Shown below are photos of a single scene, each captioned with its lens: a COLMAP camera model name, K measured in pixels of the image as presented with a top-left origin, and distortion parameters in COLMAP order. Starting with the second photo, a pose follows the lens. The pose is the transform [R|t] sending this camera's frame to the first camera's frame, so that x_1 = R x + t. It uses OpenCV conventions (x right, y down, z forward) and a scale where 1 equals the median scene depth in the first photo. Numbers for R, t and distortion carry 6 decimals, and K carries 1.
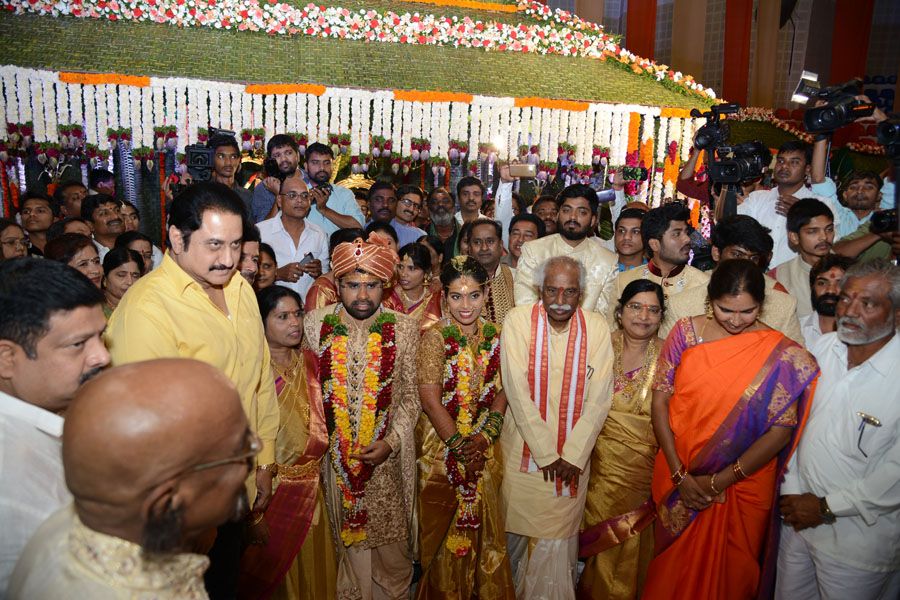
lens RADIAL K [[639.0, 0, 456.6], [0, 639.0, 303.4], [0, 0, 1]] dist [-0.105189, 0.077876]
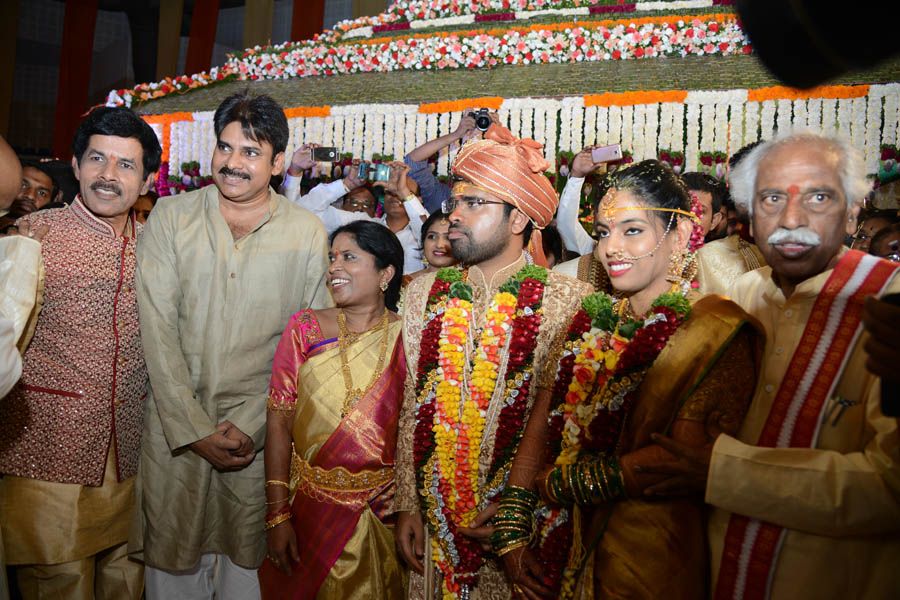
lens RADIAL K [[639.0, 0, 456.6], [0, 639.0, 303.4], [0, 0, 1]] dist [-0.105189, 0.077876]
pose [[0.871783, -0.002870, -0.489885, 0.149961], [-0.103254, 0.976443, -0.189469, 0.097397], [0.478888, 0.215758, 0.850949, 0.259270]]
